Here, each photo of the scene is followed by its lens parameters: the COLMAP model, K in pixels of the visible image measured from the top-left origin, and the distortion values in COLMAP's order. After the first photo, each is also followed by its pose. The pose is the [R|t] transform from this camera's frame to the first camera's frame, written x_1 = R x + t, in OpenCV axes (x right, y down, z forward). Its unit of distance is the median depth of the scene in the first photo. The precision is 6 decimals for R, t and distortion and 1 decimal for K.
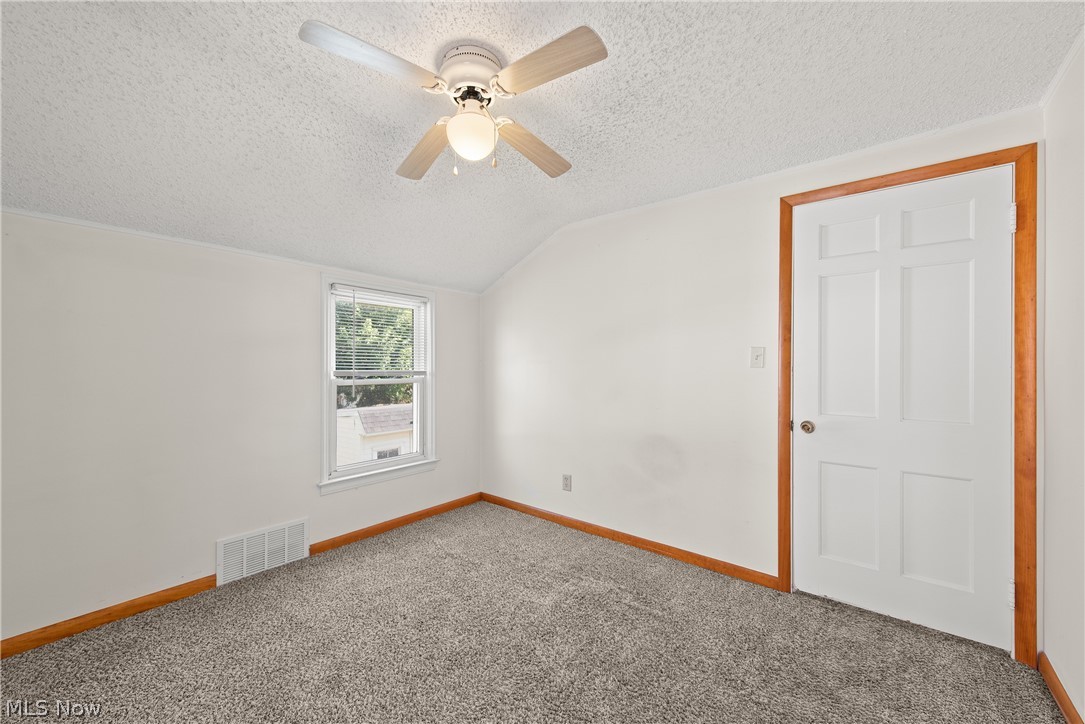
lens RADIAL K [[433.7, 0, 542.7], [0, 433.7, 366.0], [0, 0, 1]] dist [0.008204, -0.000799]
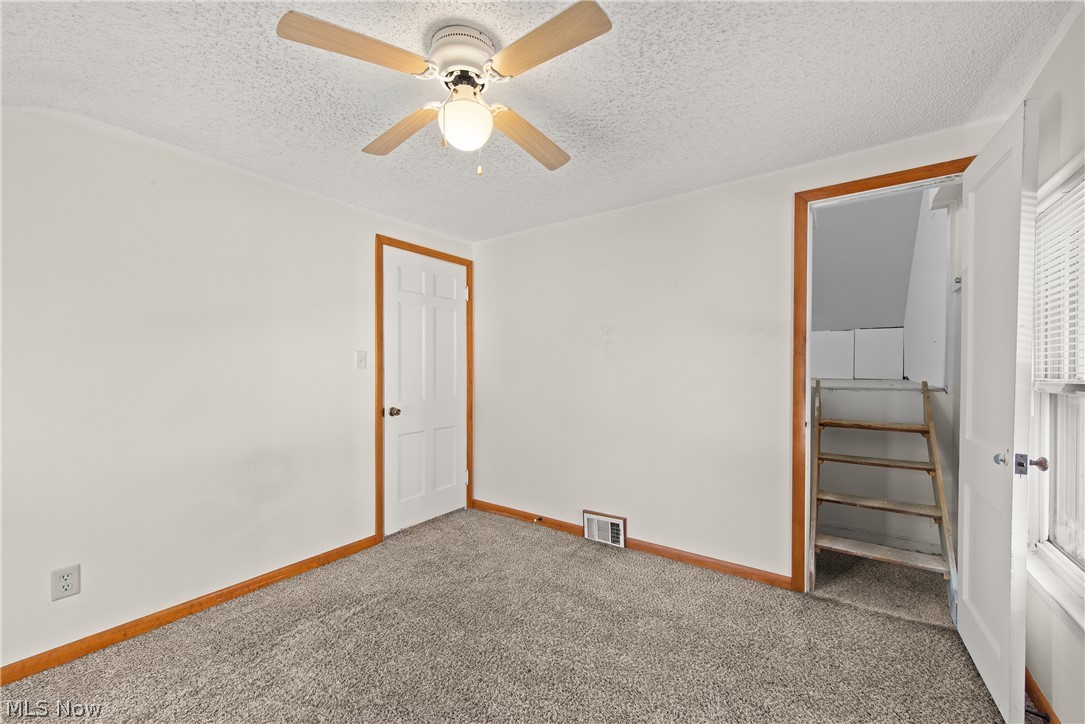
lens RADIAL K [[433.7, 0, 542.7], [0, 433.7, 366.0], [0, 0, 1]] dist [0.008204, -0.000799]
pose [[-0.070656, -0.007094, 0.997475, -0.765907], [0.003310, 0.999968, 0.007346, -0.010749], [-0.997495, 0.003821, -0.070631, 0.620566]]
